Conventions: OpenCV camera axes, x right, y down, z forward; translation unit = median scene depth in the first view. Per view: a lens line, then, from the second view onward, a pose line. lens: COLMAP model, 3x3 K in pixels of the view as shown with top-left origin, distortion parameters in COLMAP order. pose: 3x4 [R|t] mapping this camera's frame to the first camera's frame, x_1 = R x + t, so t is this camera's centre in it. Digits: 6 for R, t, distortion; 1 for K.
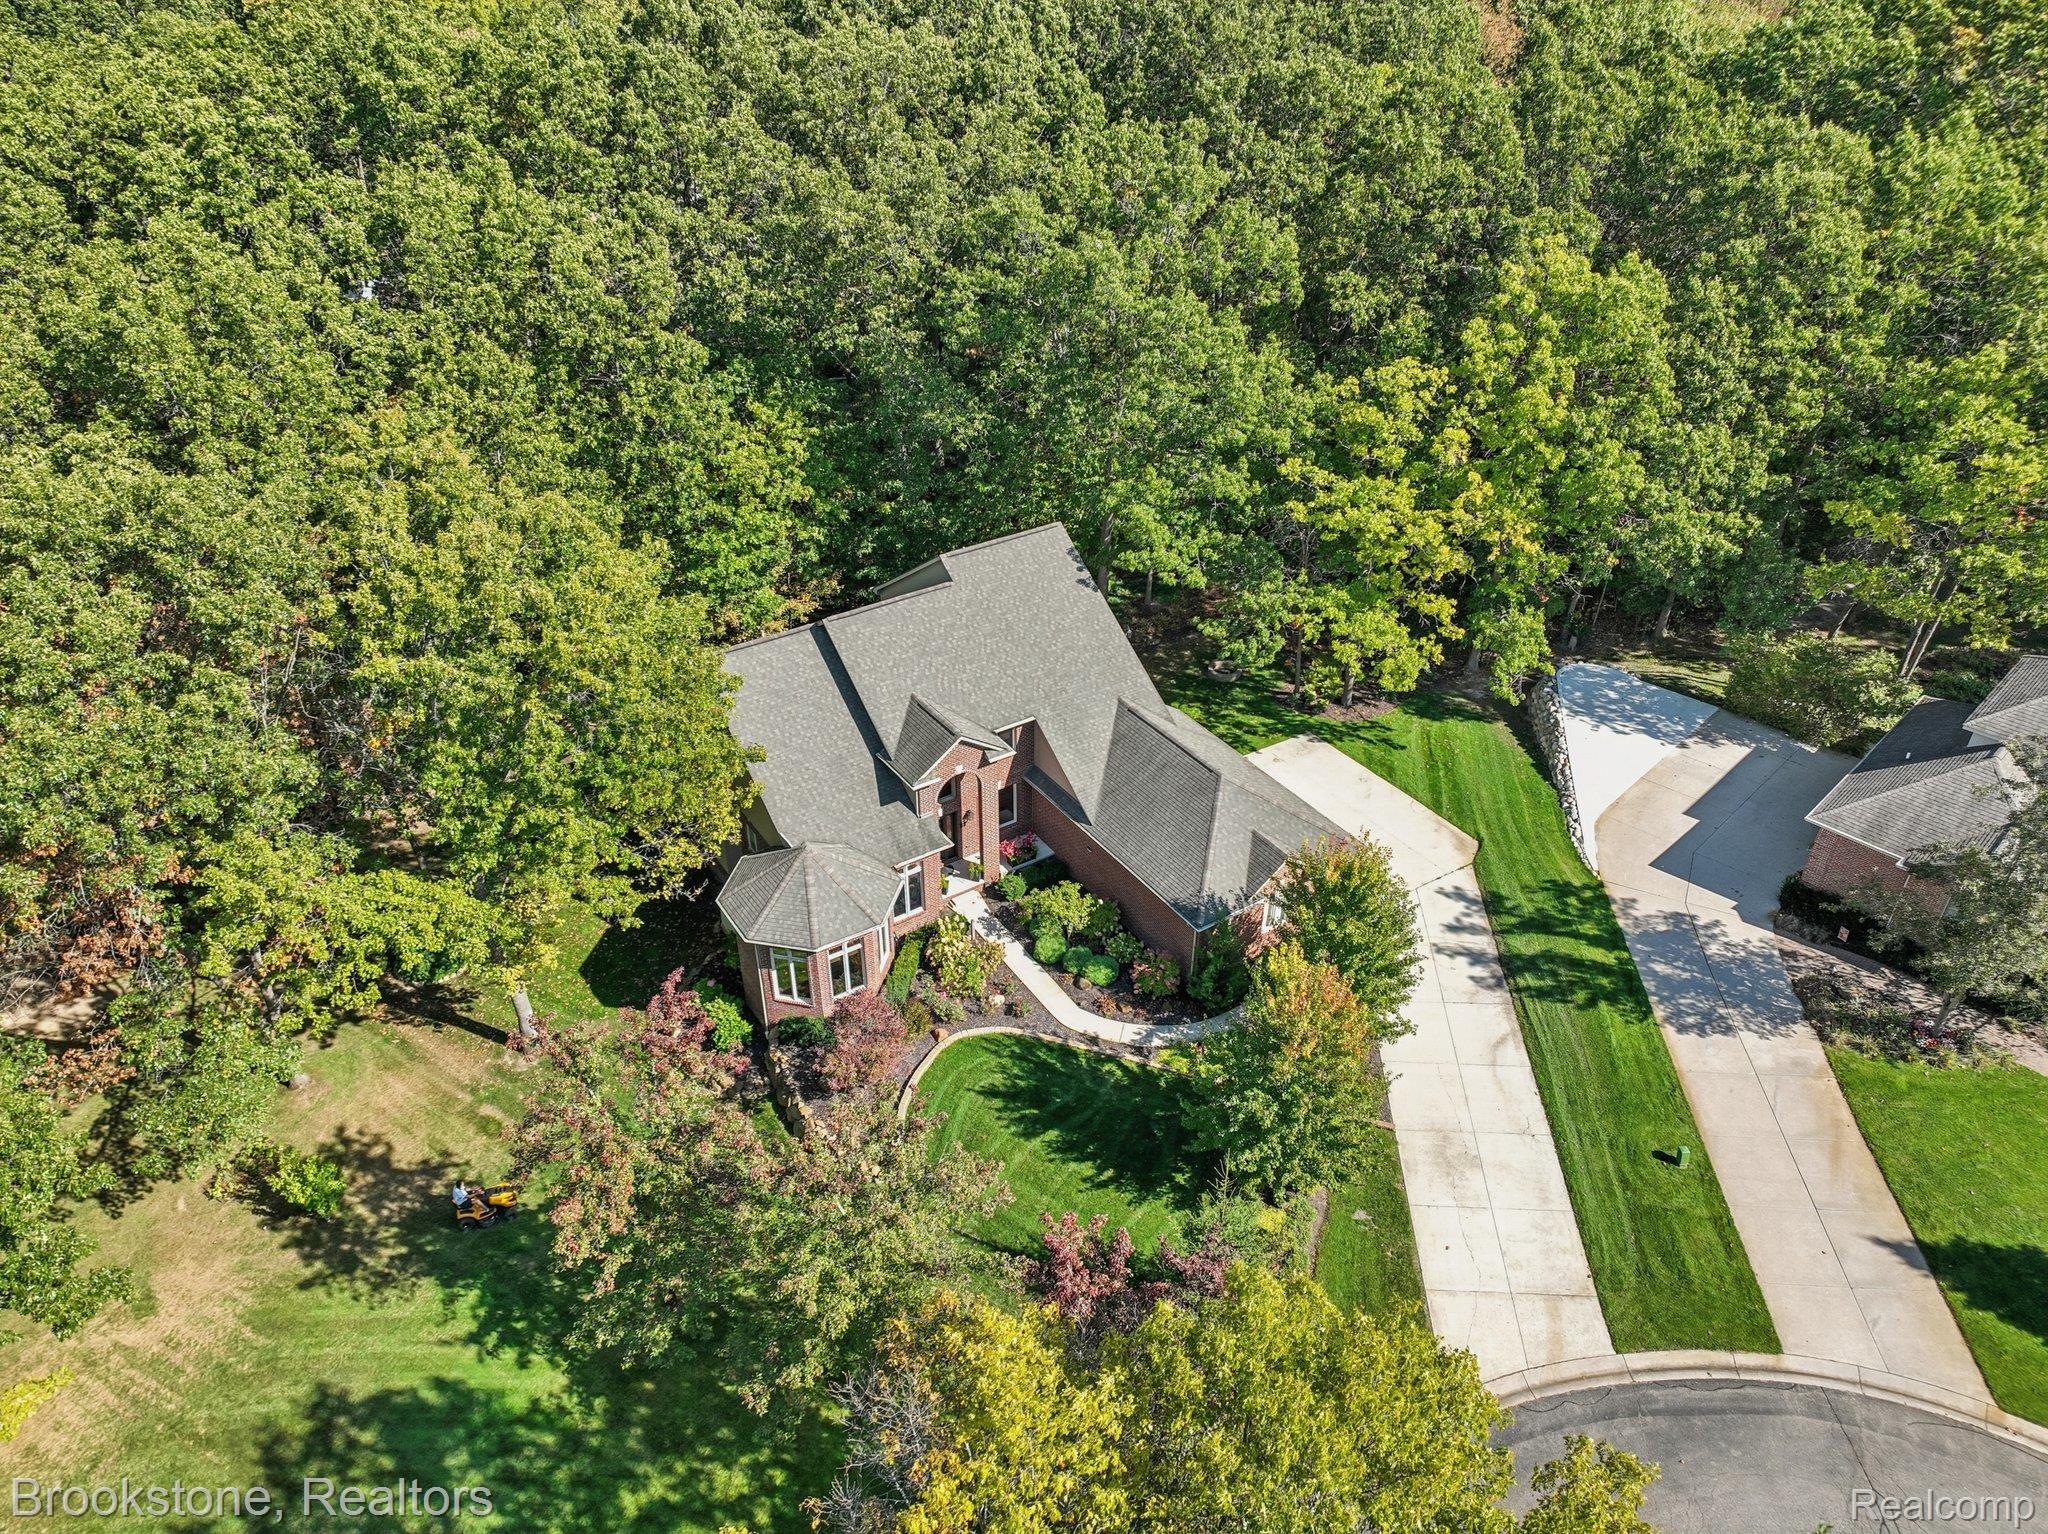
lens RADIAL K [[1444.6, 0, 1024.0], [0, 1444.6, 767.0], [0, 0, 1]] dist [0.004930, -0.003288]
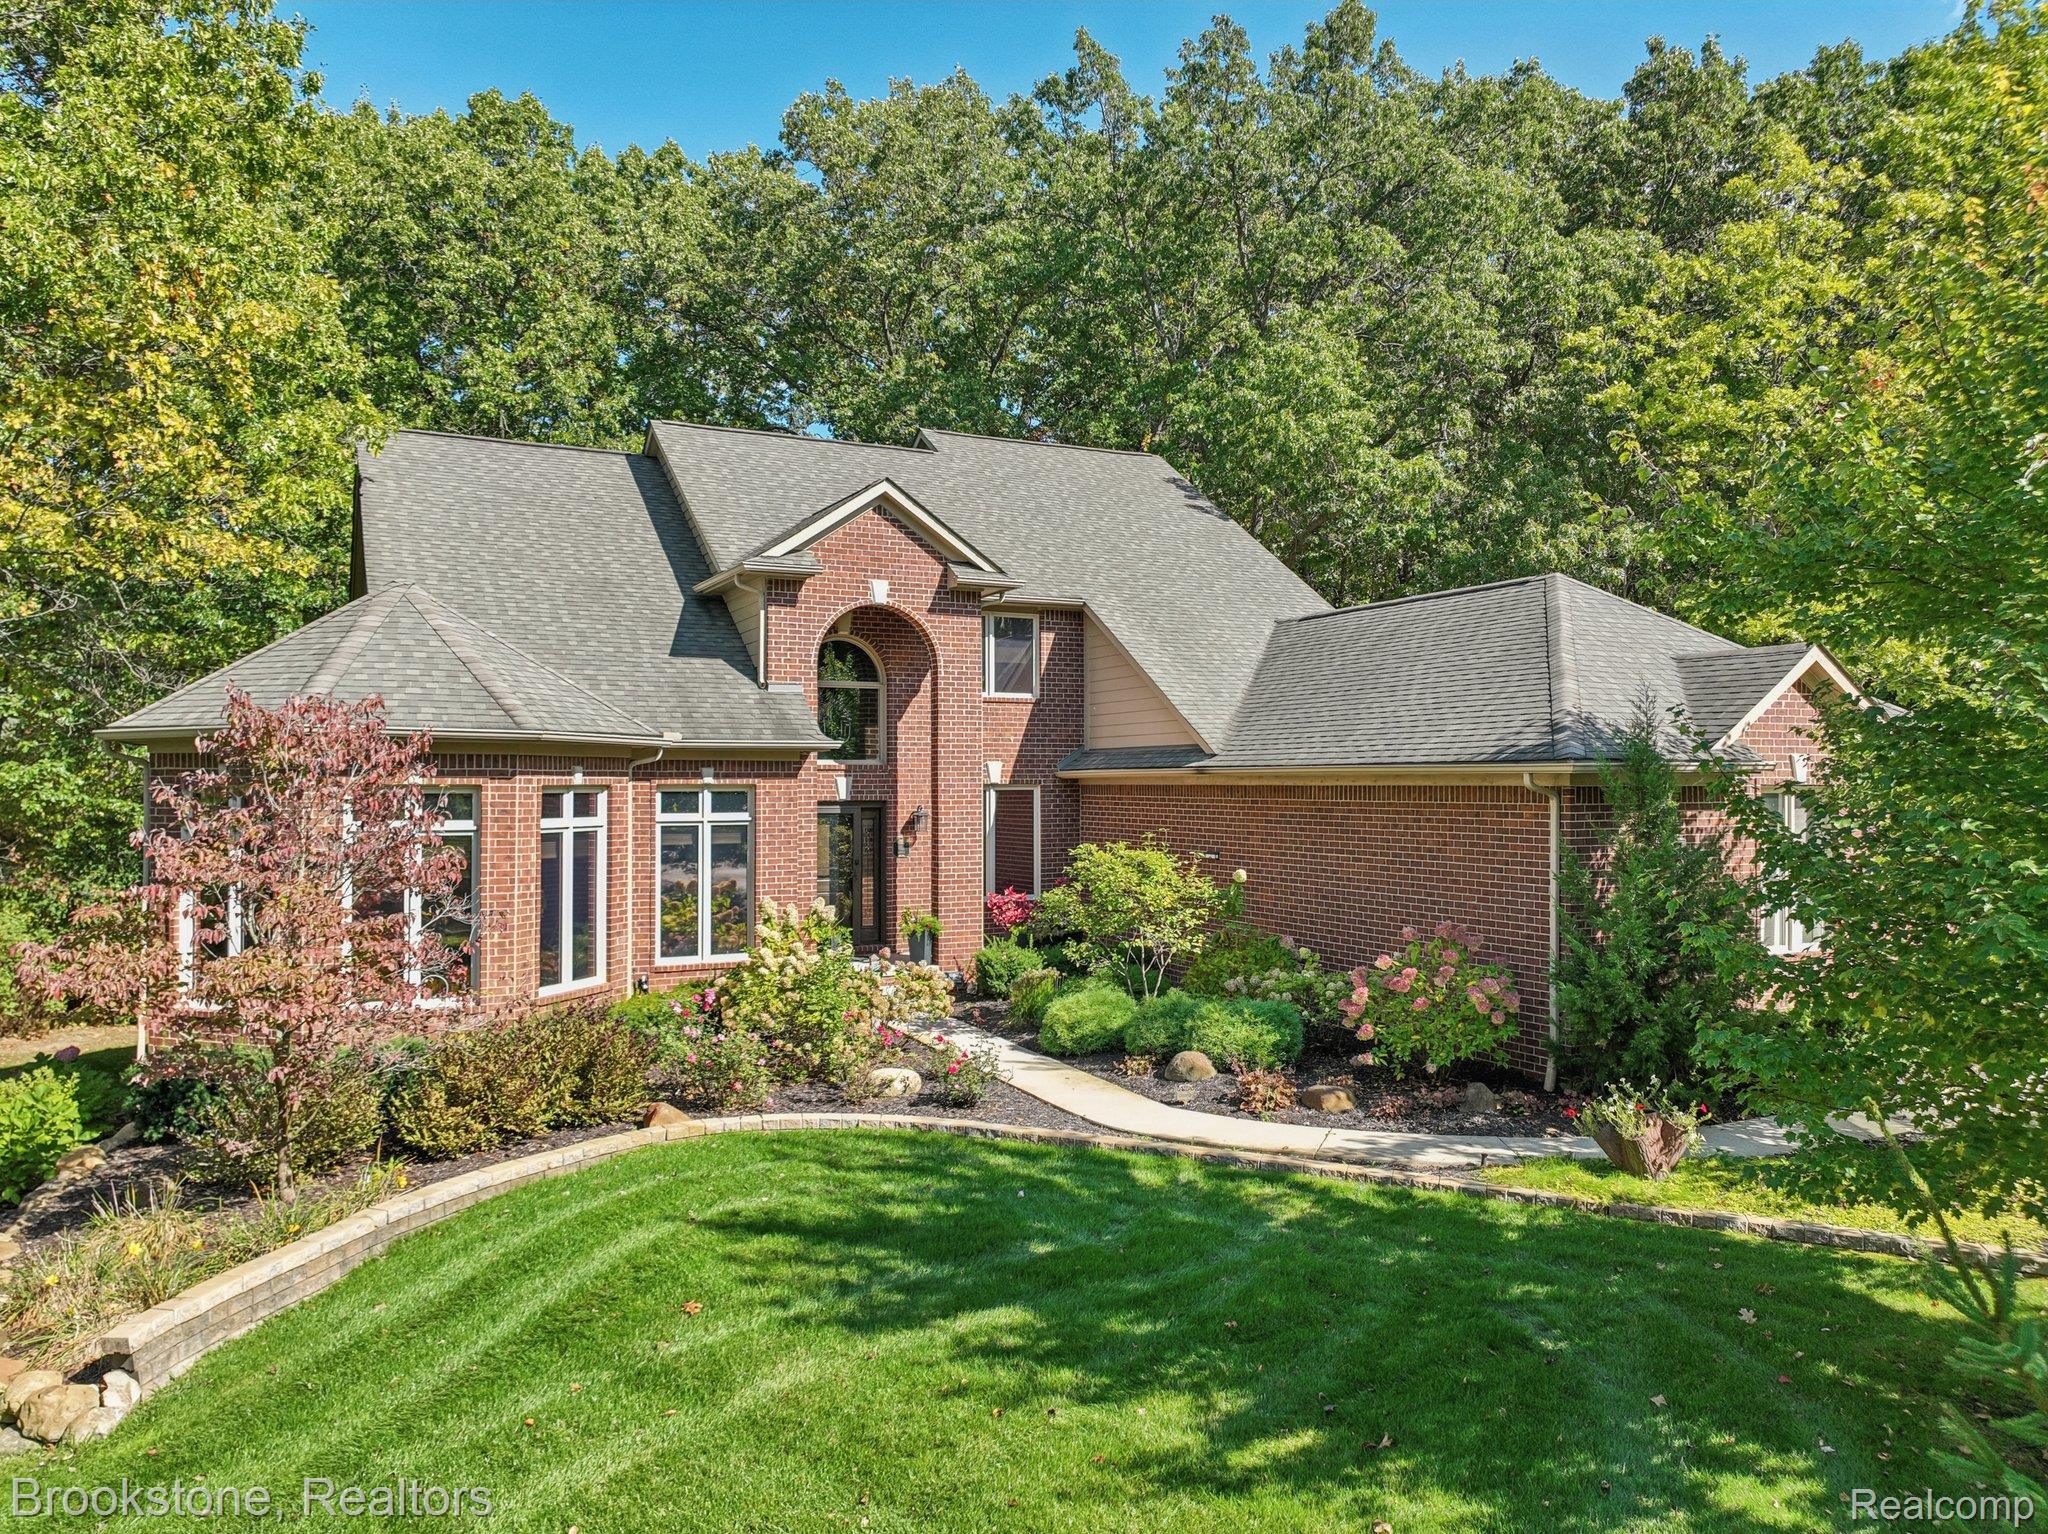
lens RADIAL K [[1444.6, 0, 1024.0], [0, 1444.6, 767.0], [0, 0, 1]] dist [0.004930, -0.003288]
pose [[0.993383, -0.003884, -0.114785, 0.041338], [-0.062971, 0.817391, -0.572631, 0.264753], [0.096048, 0.576070, 0.811737, 0.695303]]
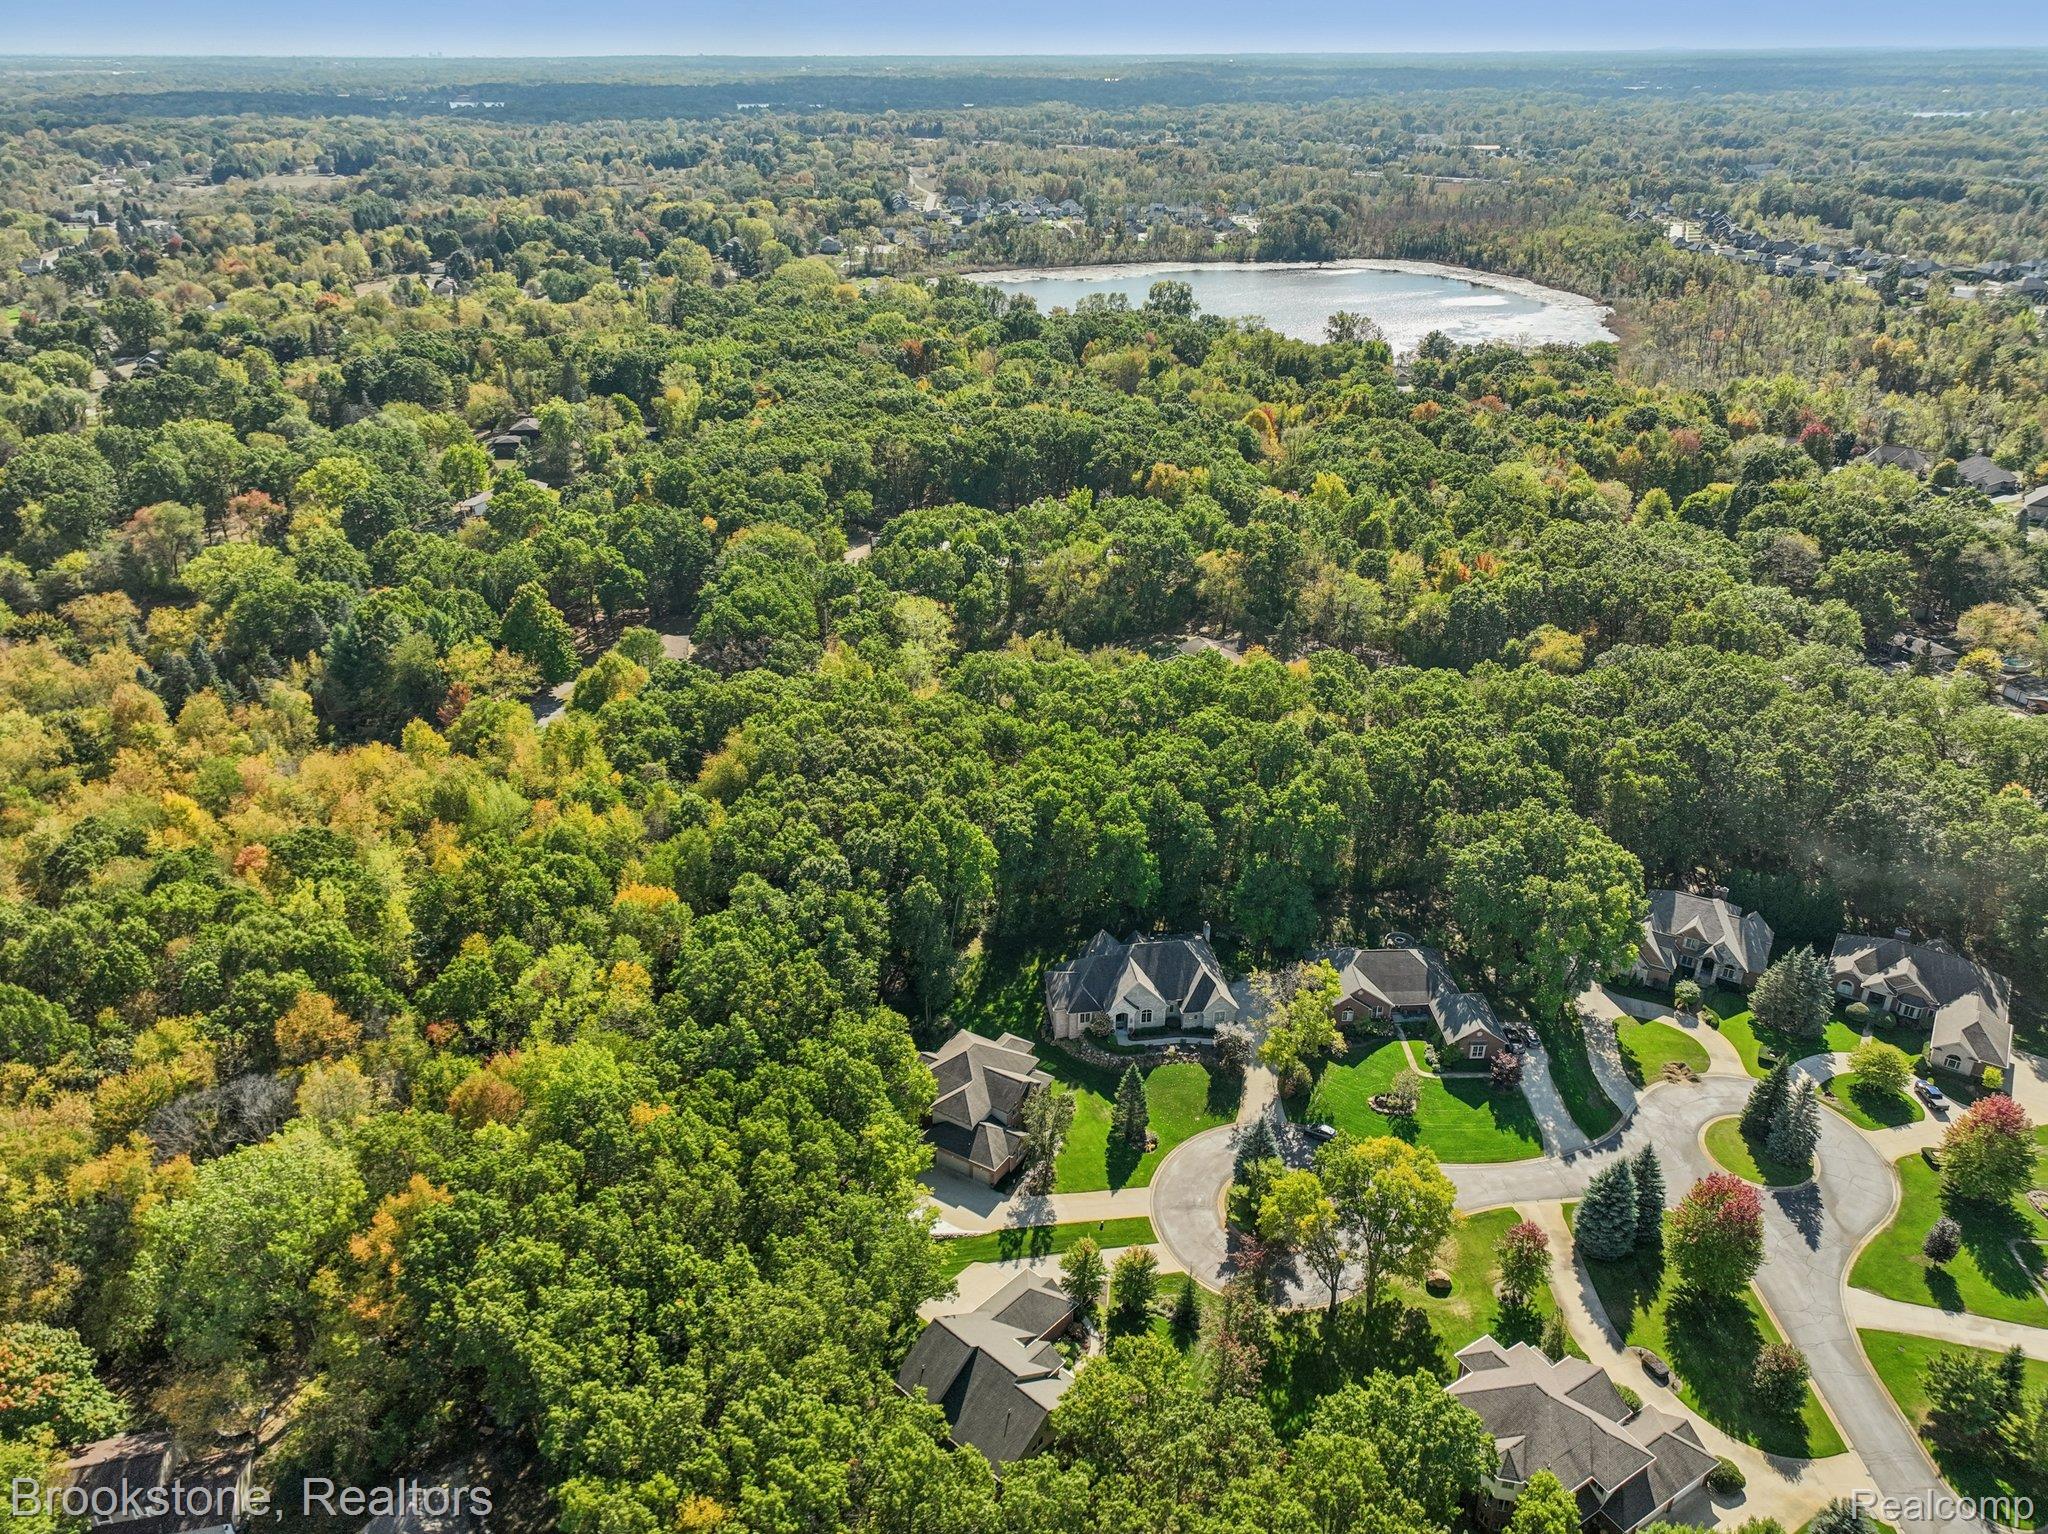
lens RADIAL K [[1444.6, 0, 1024.0], [0, 1444.6, 767.0], [0, 0, 1]] dist [0.004930, -0.003288]
pose [[-0.235708, -0.450381, 0.861161, -2.017464], [0.567111, 0.655858, 0.498232, -2.273794], [-0.789194, 0.605811, 0.100825, -0.004588]]
